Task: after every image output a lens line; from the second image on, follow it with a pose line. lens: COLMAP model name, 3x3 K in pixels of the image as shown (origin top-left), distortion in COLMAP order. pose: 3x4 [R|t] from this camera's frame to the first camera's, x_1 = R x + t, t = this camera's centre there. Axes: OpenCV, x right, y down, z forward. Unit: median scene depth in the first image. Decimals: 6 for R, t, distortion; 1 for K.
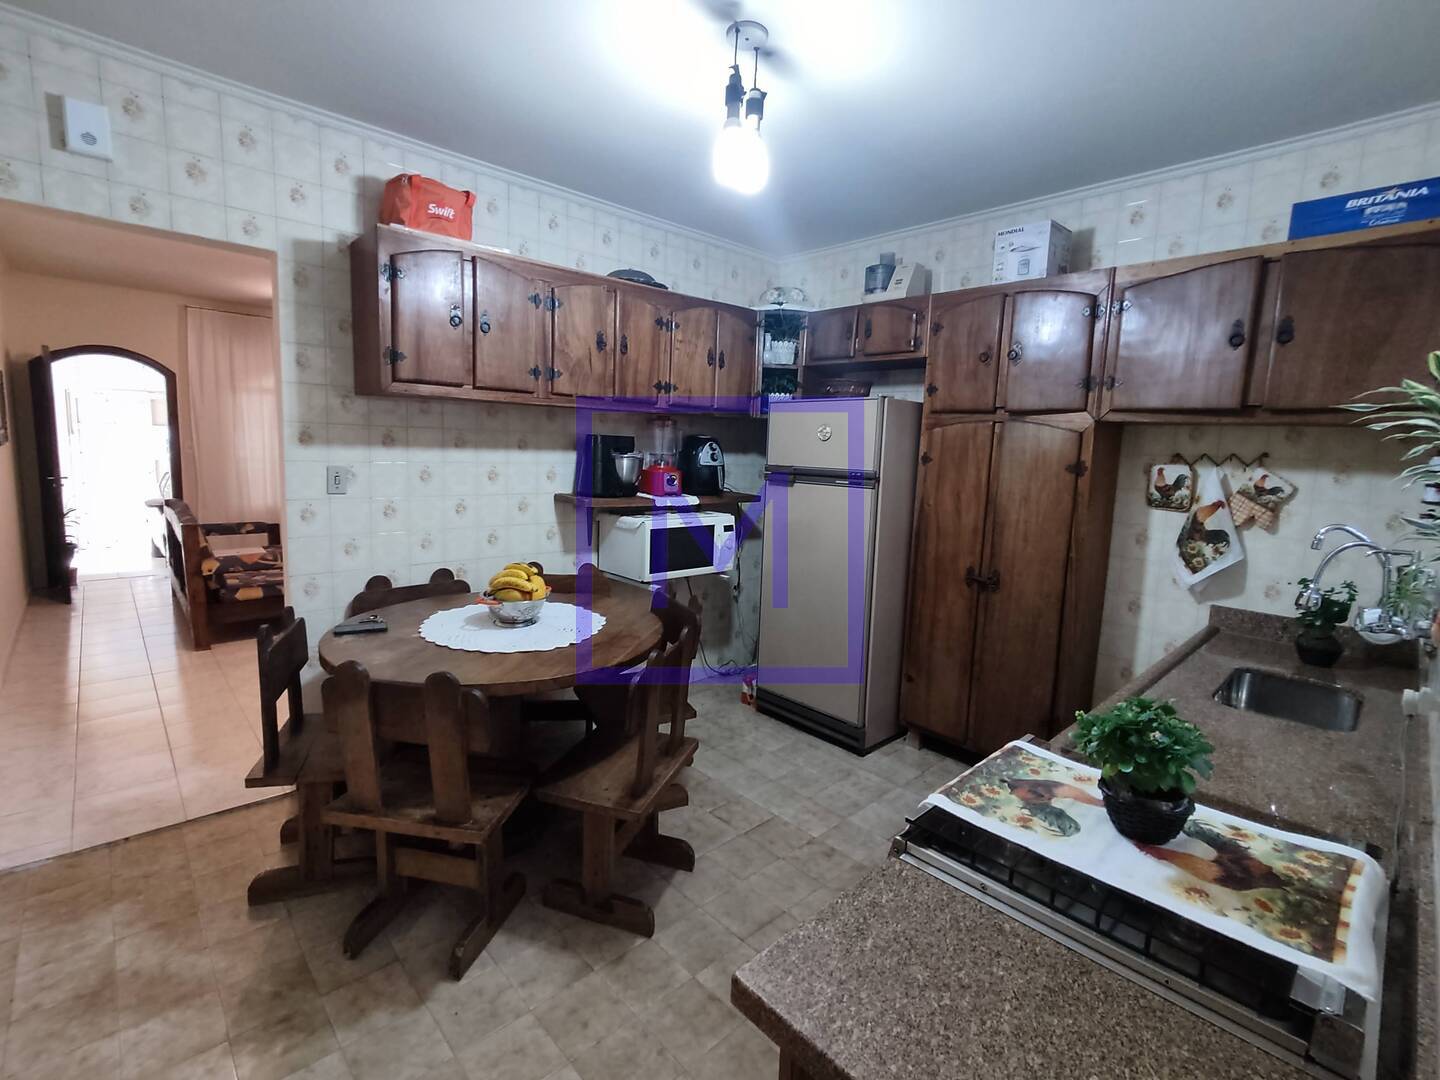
lens RADIAL K [[664.1, 0, 721.3], [0, 664.1, 525.4], [0, 0, 1]] dist [-0.006802, 0.004879]
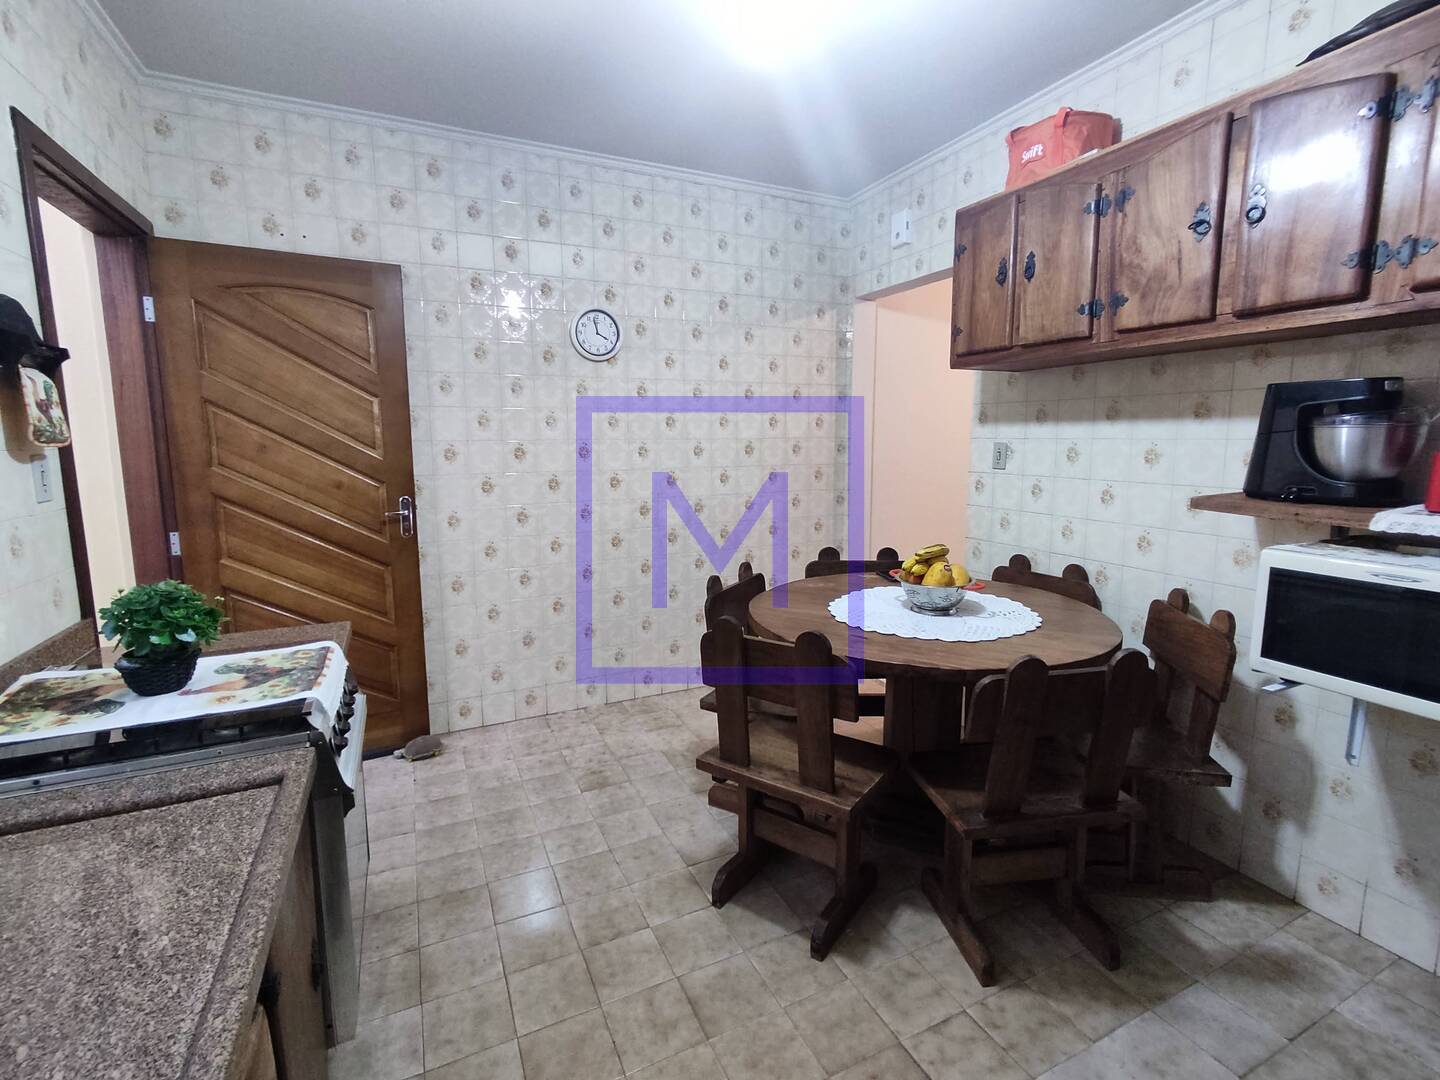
lens RADIAL K [[664.1, 0, 721.3], [0, 664.1, 525.4], [0, 0, 1]] dist [-0.006802, 0.004879]
pose [[-0.307178, 0.093304, -0.947067, 0.606675], [-0.121785, 0.983145, 0.136359, -0.052689], [0.943828, 0.157225, -0.290637, 0.956796]]
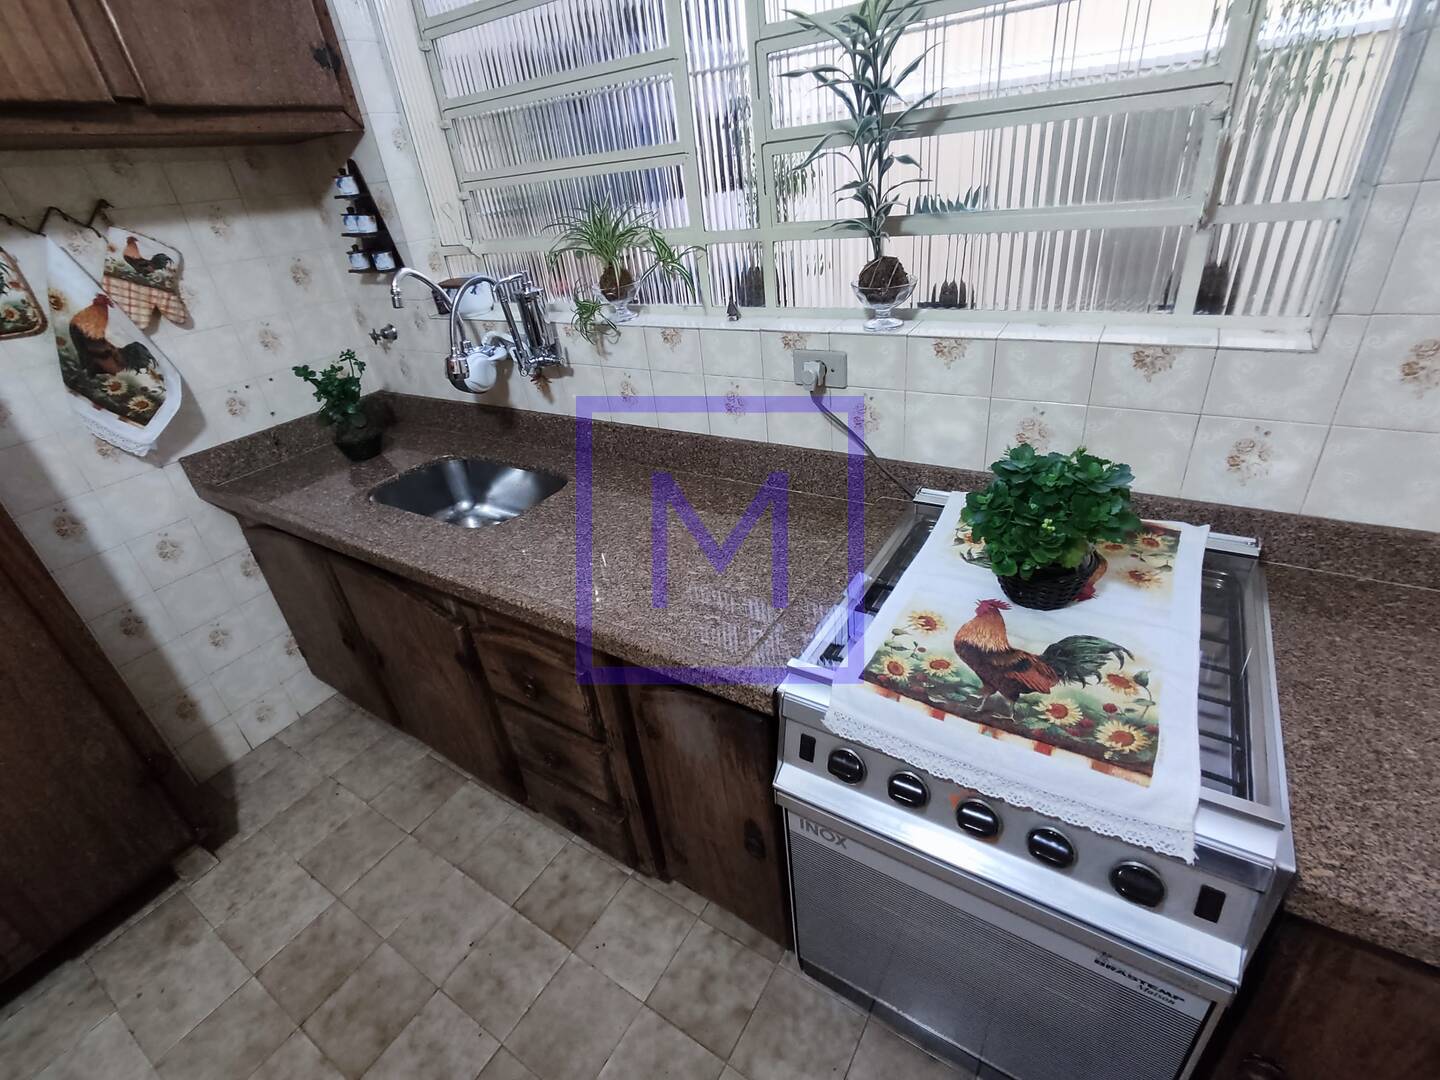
lens RADIAL K [[664.1, 0, 721.3], [0, 664.1, 525.4], [0, 0, 1]] dist [-0.006802, 0.004879]
pose [[-0.241815, -0.473619, 0.846883, 0.020465], [0.209863, 0.826599, 0.522199, -0.060608], [-0.947356, 0.304005, -0.100489, 0.606973]]
